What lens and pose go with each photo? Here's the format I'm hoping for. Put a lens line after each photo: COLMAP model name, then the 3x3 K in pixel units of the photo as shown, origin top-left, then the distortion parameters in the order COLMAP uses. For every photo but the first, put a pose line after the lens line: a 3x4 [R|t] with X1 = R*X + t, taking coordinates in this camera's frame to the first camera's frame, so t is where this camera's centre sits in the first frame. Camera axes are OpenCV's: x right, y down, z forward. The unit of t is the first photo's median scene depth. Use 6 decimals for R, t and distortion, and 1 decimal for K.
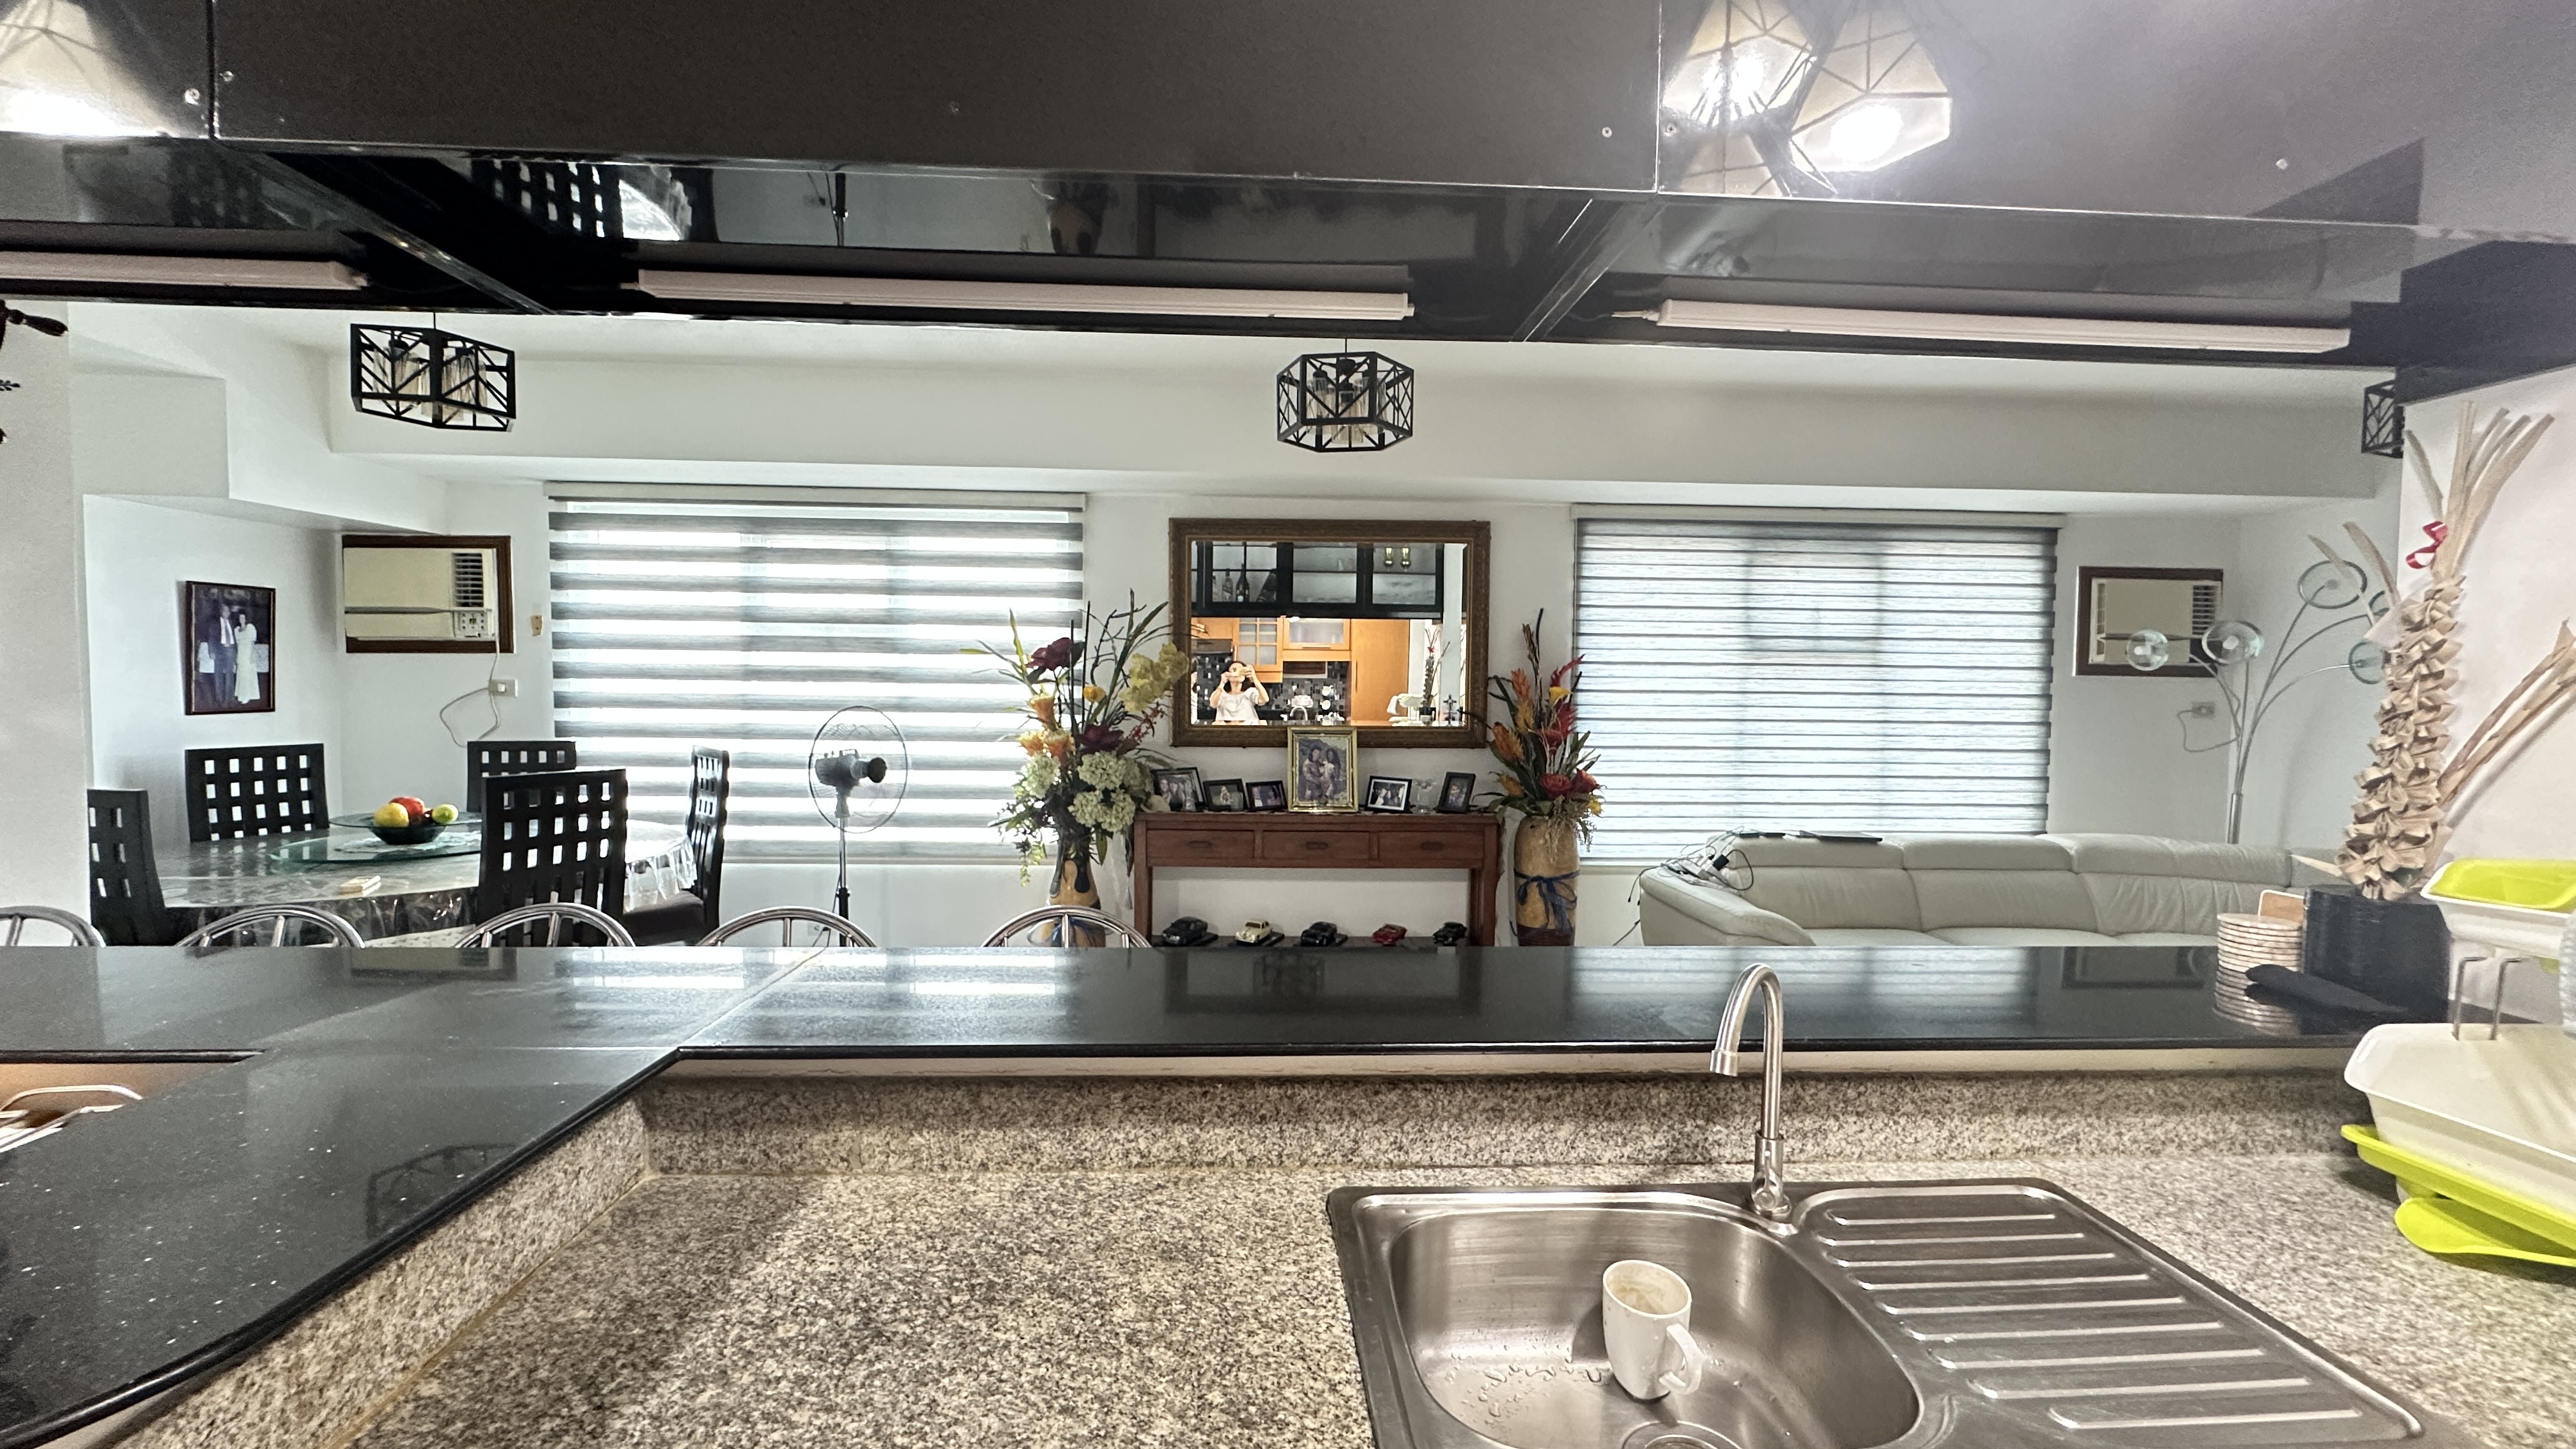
lens RADIAL K [[1027.2, 0, 1280.7], [0, 1027.2, 726.5], [0, 0, 1]] dist [-0.000439, 0.000066]
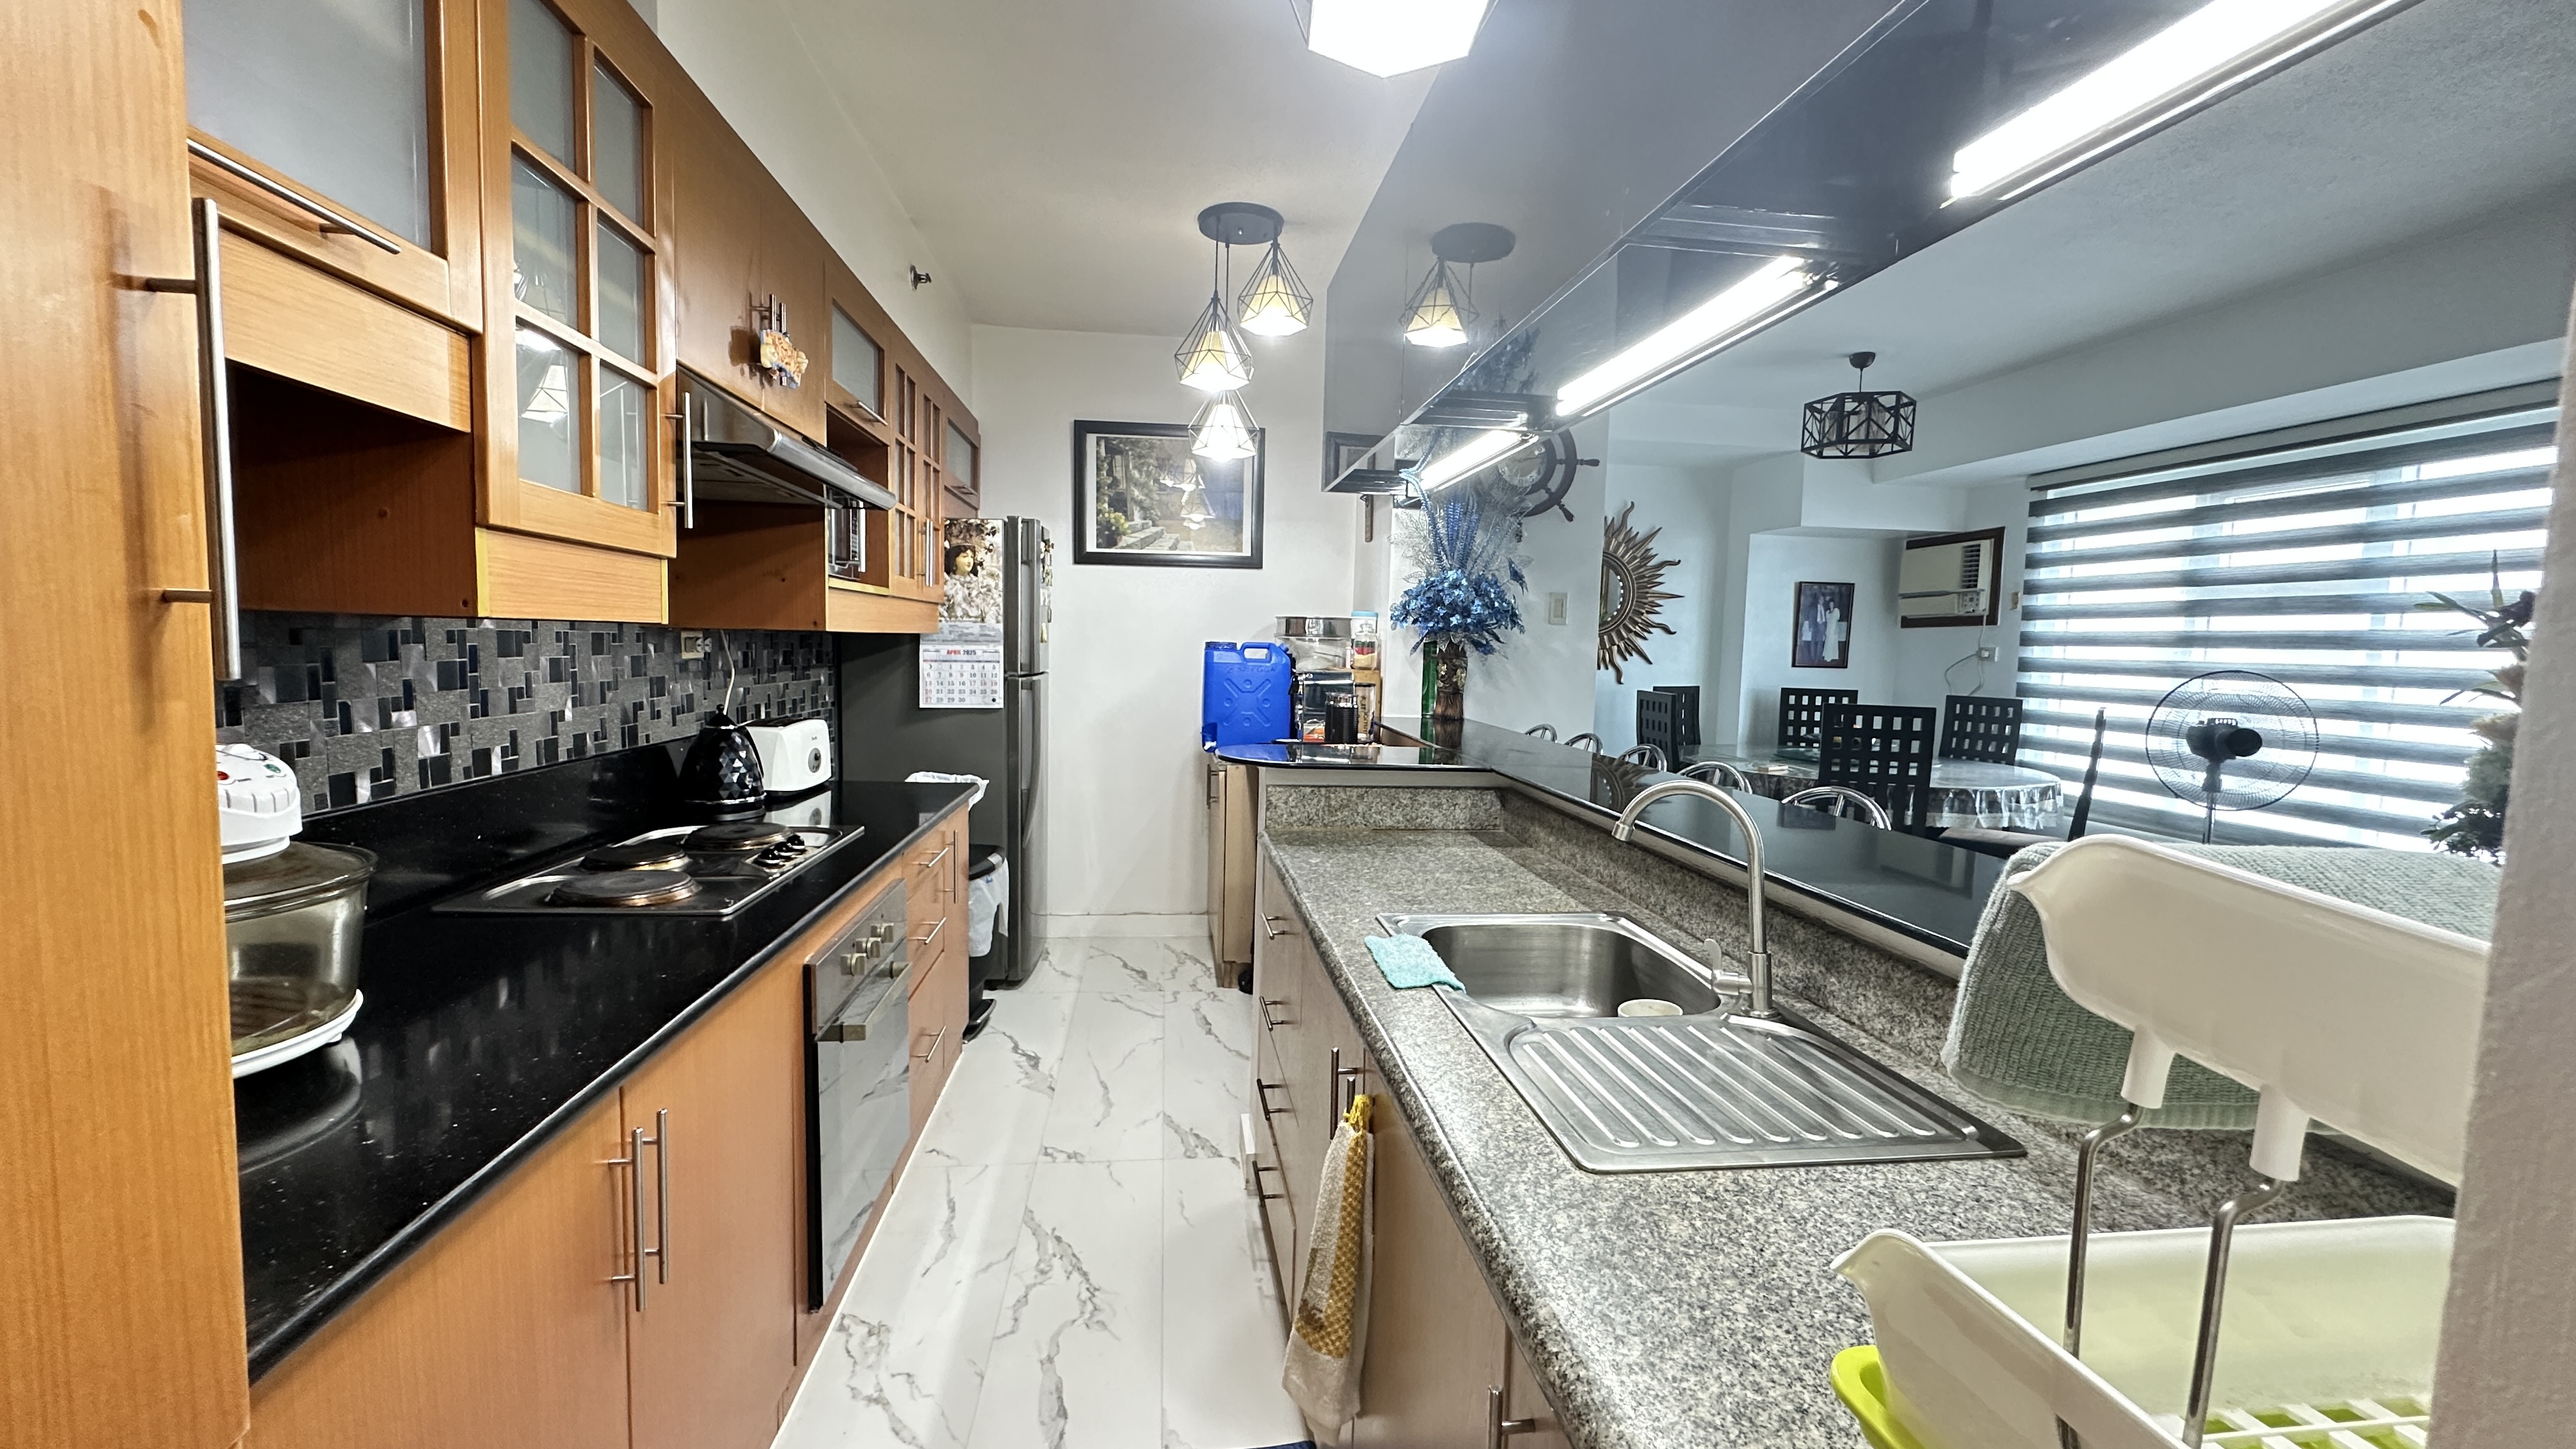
lens RADIAL K [[1027.2, 0, 1298.1], [0, 1027.2, 722.0], [0, 0, 1]] dist [-0.000439, 0.000066]
pose [[0.089273, 0.068771, -0.993630, 0.403122], [-0.074018, 0.995313, 0.062237, 0.028527], [0.993253, 0.067990, 0.093945, 0.094482]]
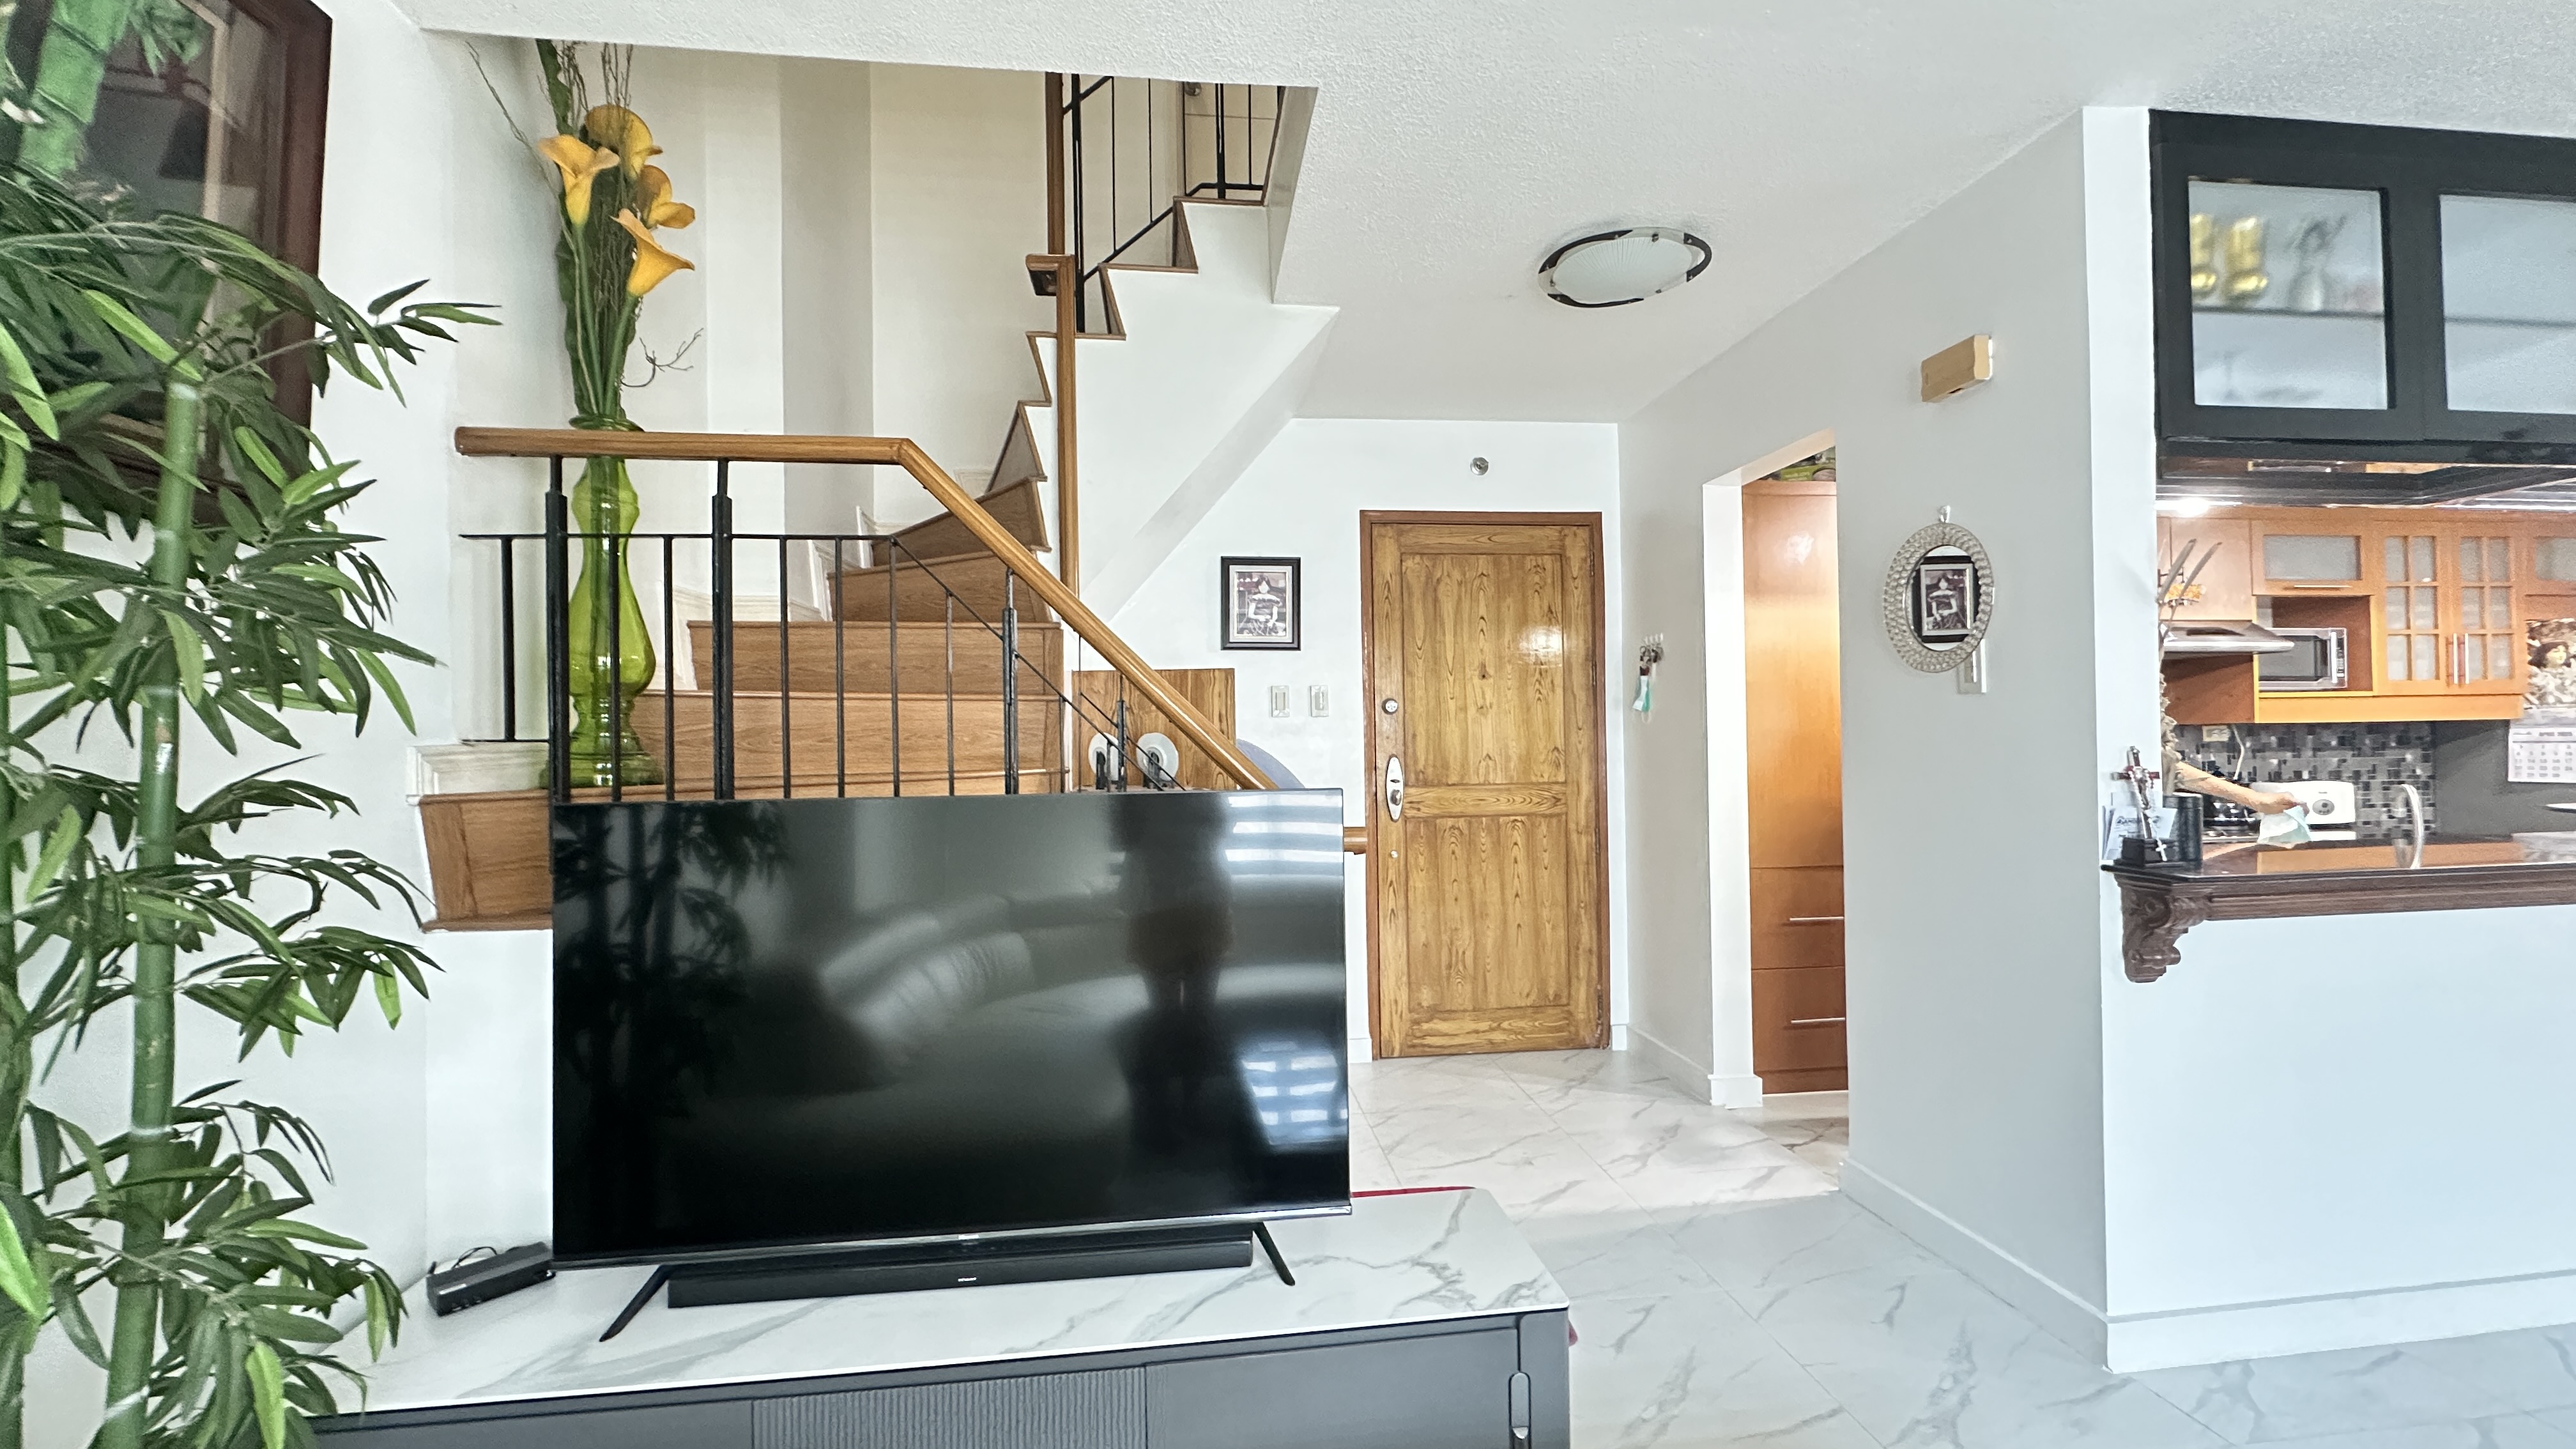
lens RADIAL K [[1027.2, 0, 1281.3], [0, 1027.2, 722.1], [0, 0, 1]] dist [-0.000439, 0.000066]
pose [[-0.996485, 0.003514, -0.083700, 0.842363], [0.000514, 0.999357, 0.035844, -0.003935], [0.083772, 0.035675, -0.995846, 0.794969]]
